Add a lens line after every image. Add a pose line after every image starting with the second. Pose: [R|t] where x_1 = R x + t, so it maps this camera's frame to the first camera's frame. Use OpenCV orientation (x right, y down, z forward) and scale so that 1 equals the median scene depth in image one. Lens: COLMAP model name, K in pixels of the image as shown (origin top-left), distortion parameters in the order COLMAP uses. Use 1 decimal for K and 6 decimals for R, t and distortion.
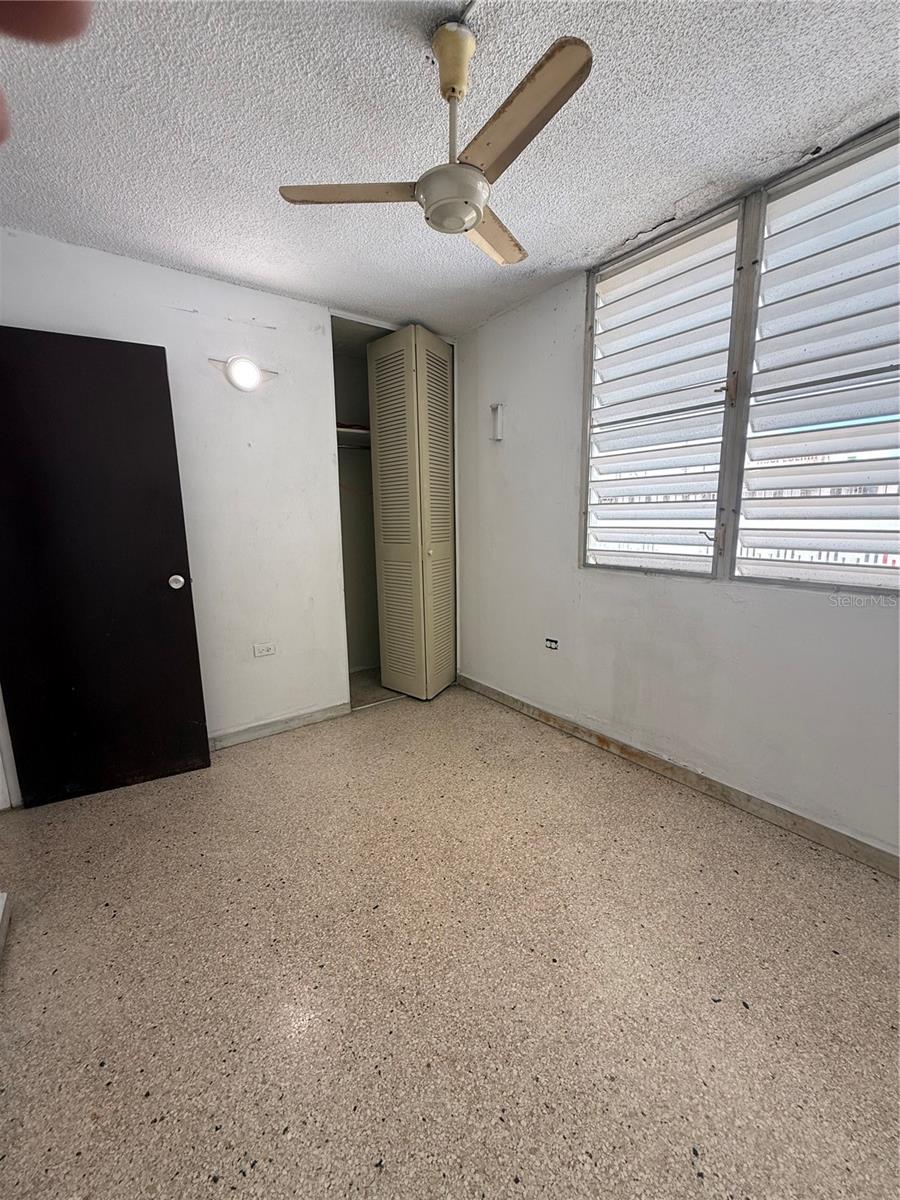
lens RADIAL K [[478.2, 0, 446.3], [0, 478.2, 602.4], [0, 0, 1]] dist [0.001877, 0.001105]
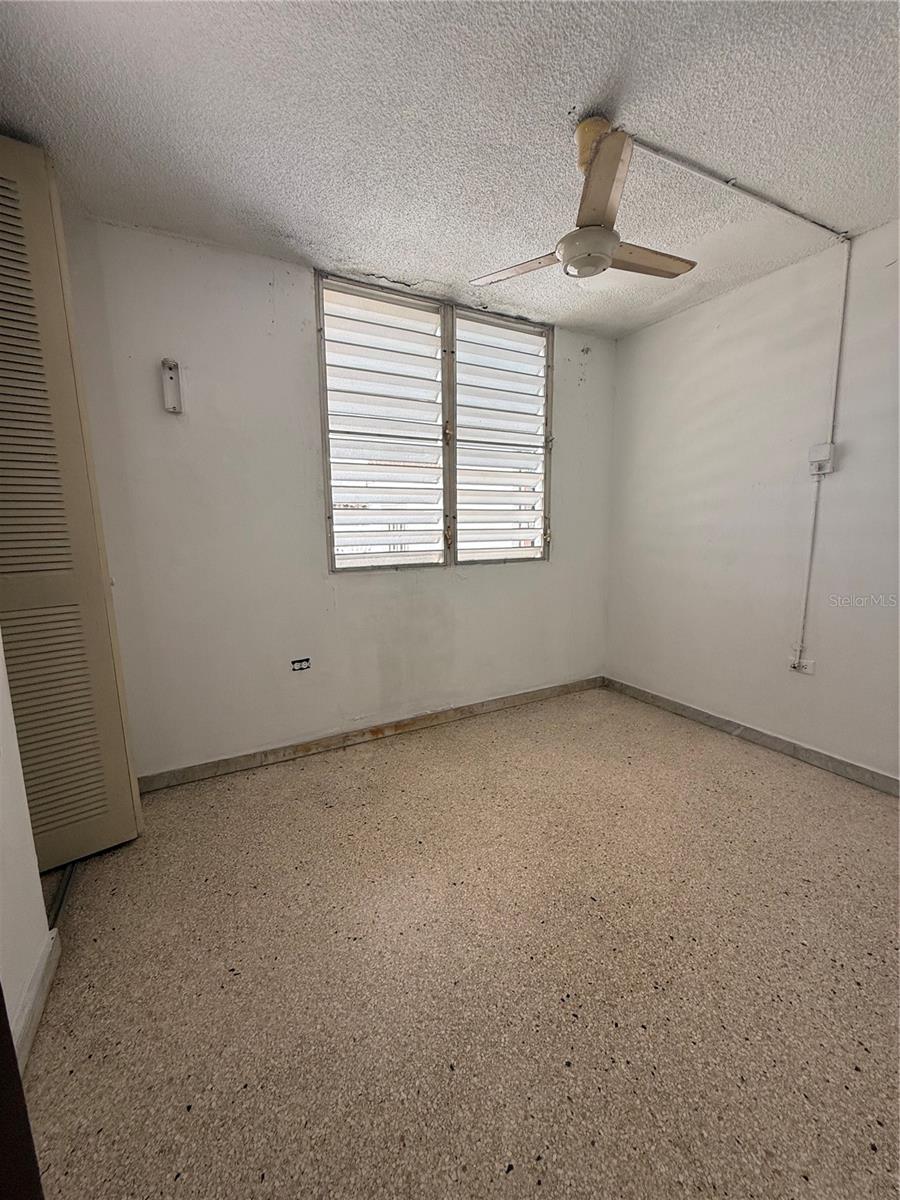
lens RADIAL K [[478.2, 0, 453.8], [0, 478.2, 601.7], [0, 0, 1]] dist [0.001877, 0.001105]
pose [[0.133543, -0.146756, 0.980117, -0.732939], [0.187488, 0.974857, 0.120423, -0.099121], [-0.973147, 0.167678, 0.157700, 0.695467]]
